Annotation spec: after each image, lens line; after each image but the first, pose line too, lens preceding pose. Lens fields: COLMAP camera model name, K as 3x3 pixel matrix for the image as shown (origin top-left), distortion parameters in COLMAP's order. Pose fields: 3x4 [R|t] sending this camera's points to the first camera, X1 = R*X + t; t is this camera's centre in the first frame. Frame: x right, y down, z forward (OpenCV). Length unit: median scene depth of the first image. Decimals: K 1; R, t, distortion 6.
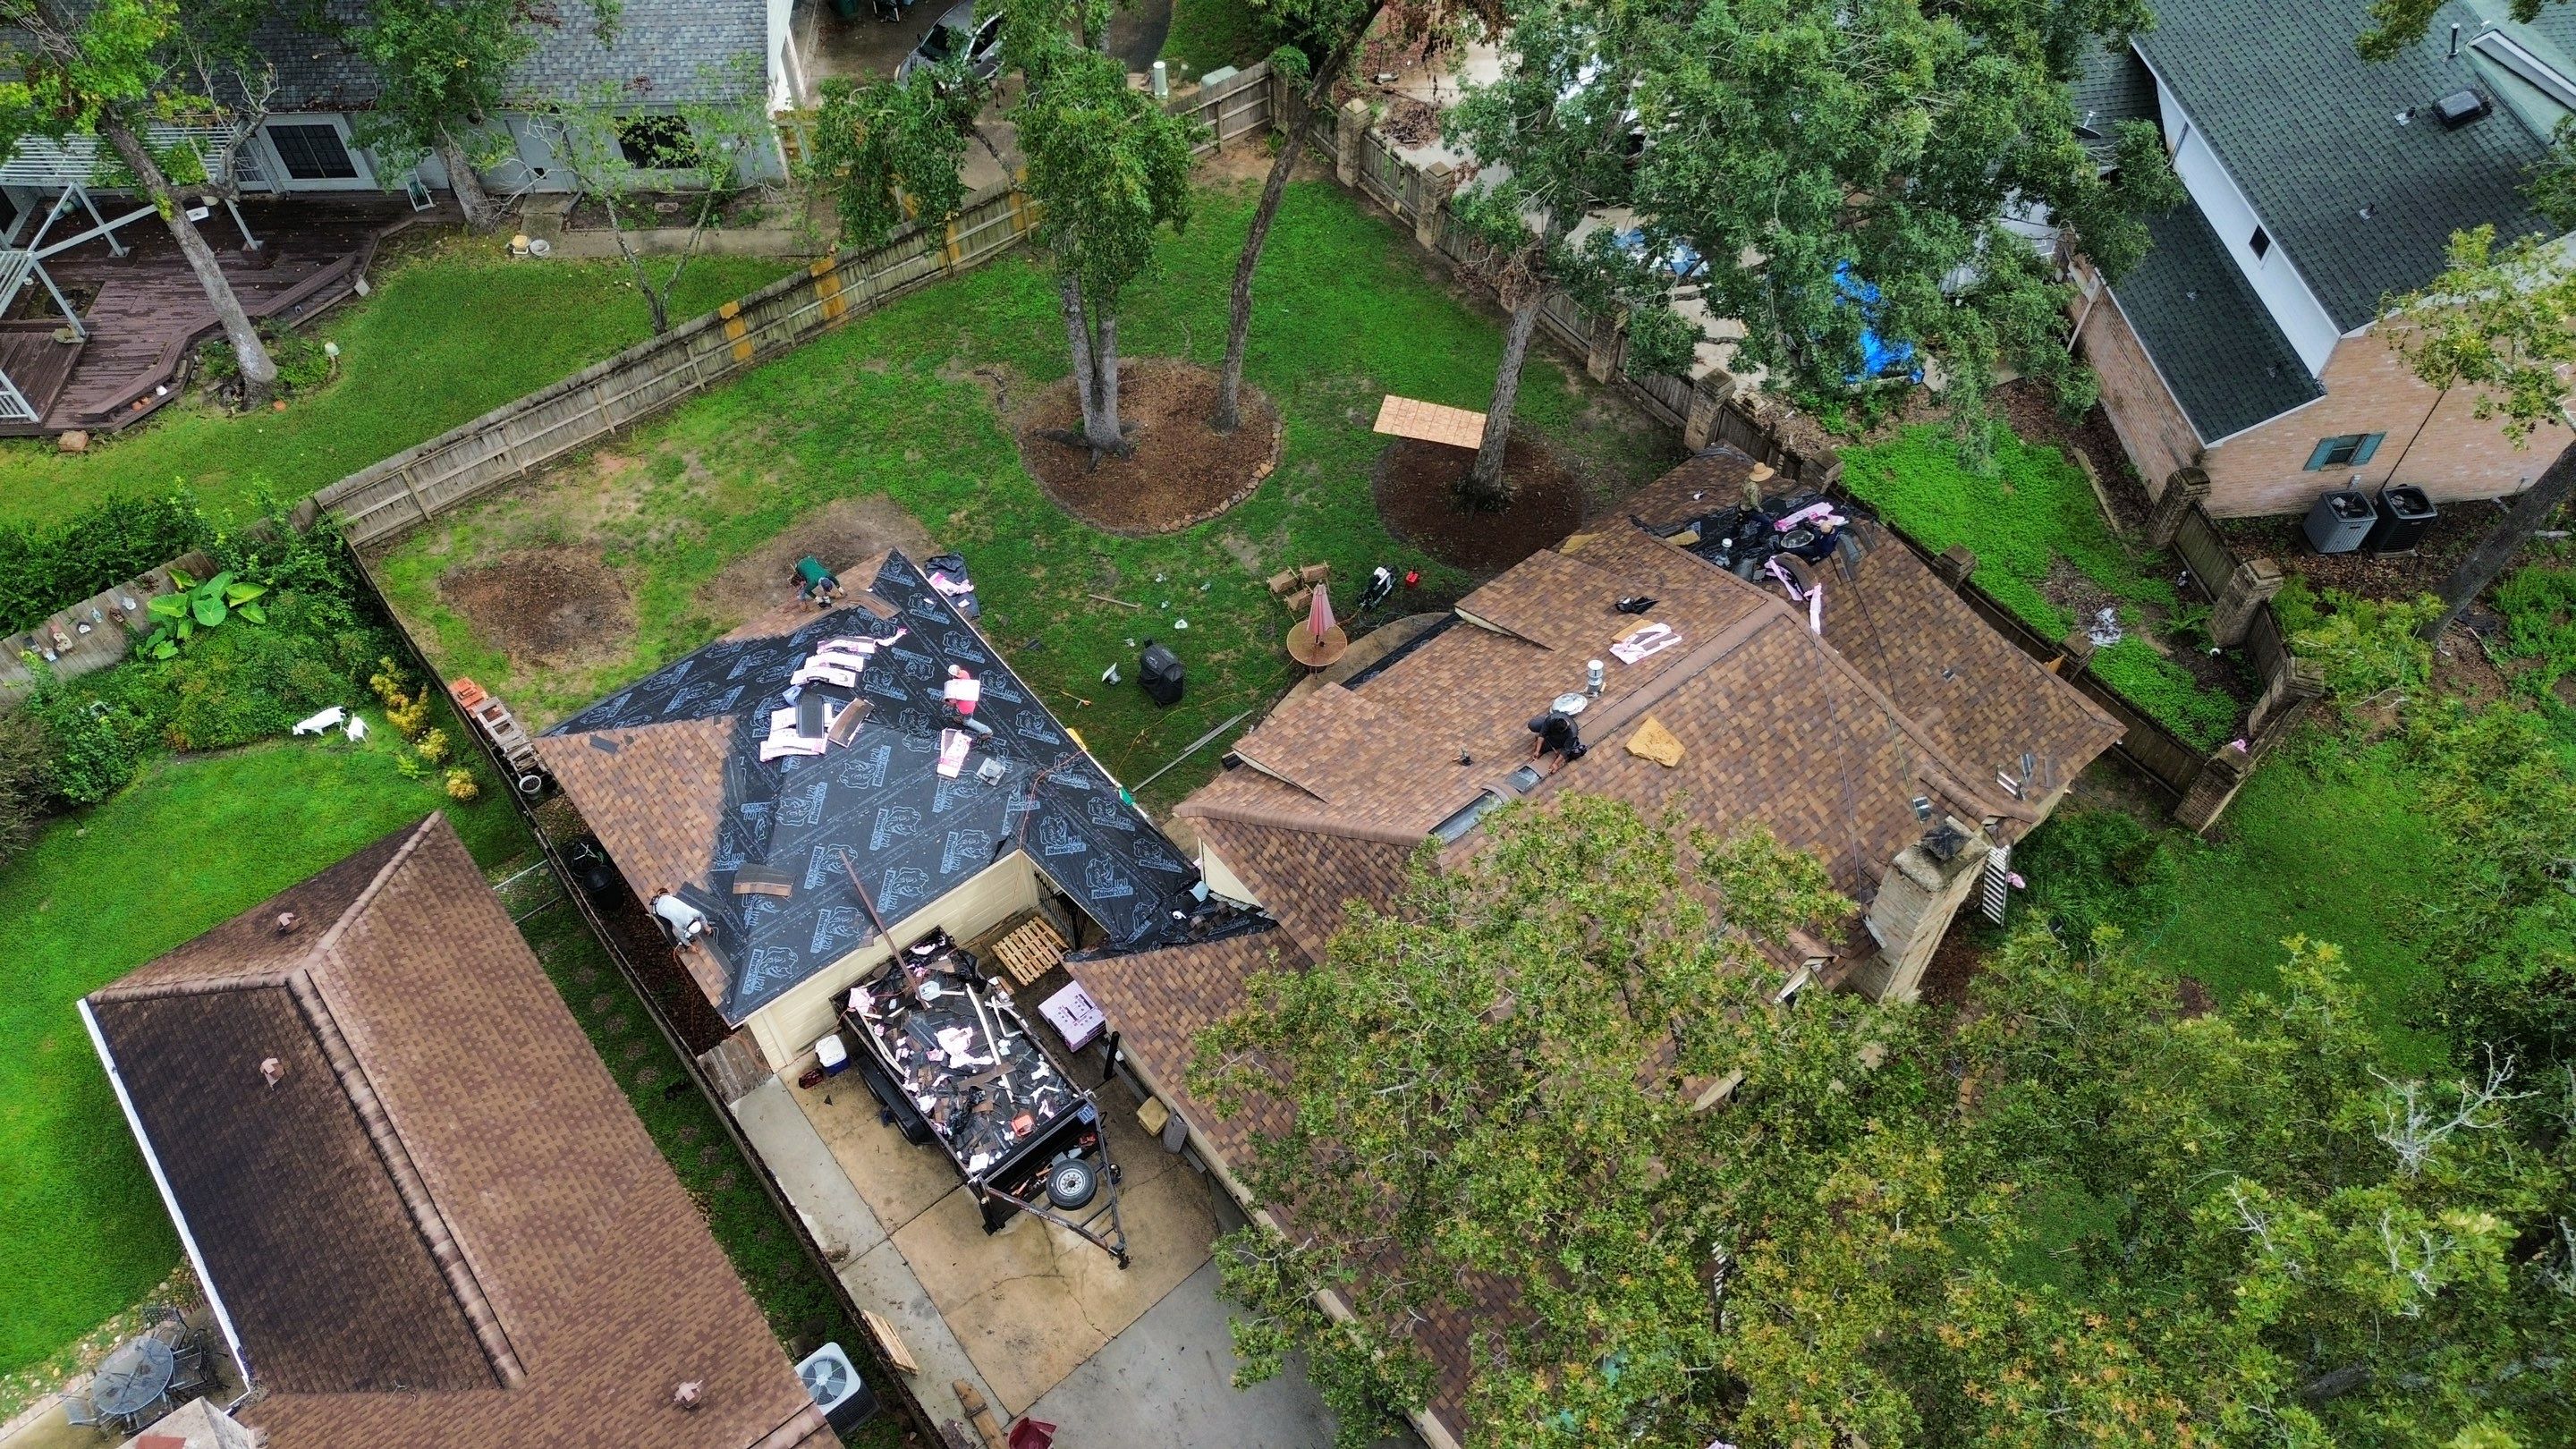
lens RADIAL K [[1826.3, 0, 1286.9], [0, 1826.3, 726.5], [0, 0, 1]] dist [0.068127, -0.060294]
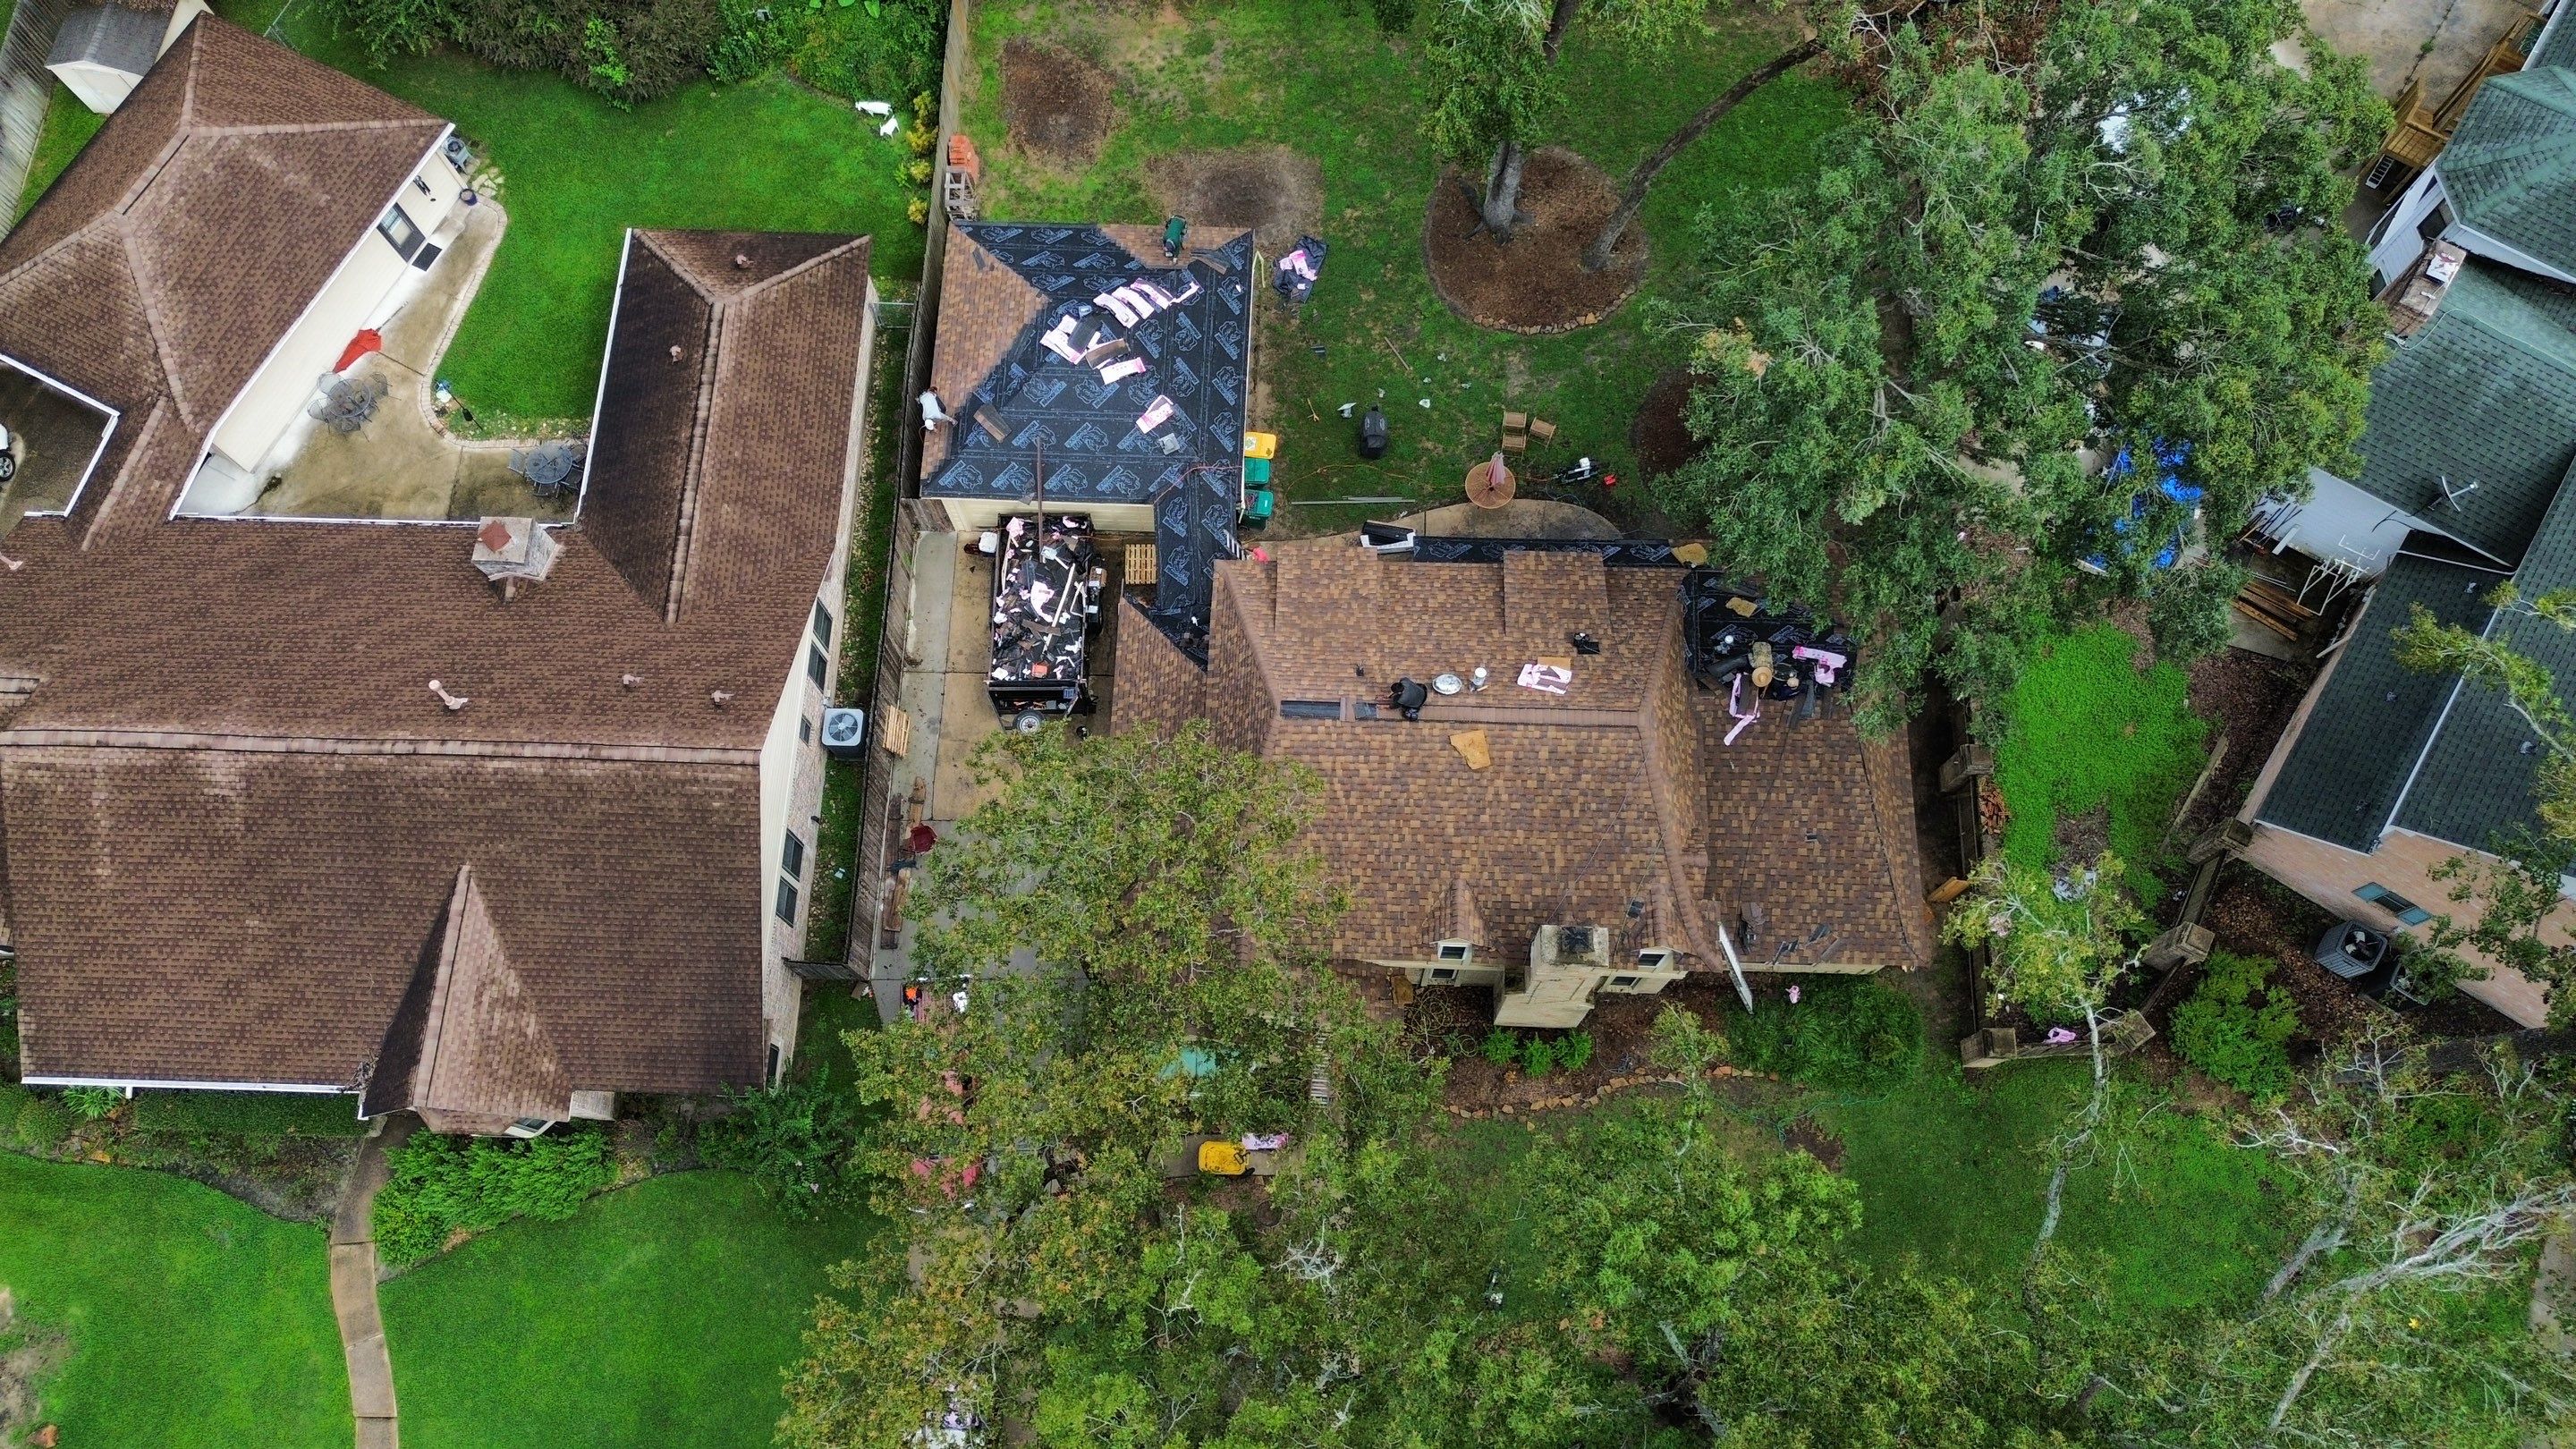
lens RADIAL K [[1826.3, 0, 1289.7], [0, 1826.3, 727.0], [0, 0, 1]] dist [0.068127, -0.060294]
pose [[0.759073, 0.613494, -0.217792, 0.331938], [-0.507158, 0.767025, 0.393018, -0.397127], [0.408167, -0.187874, 0.893366, -0.200958]]
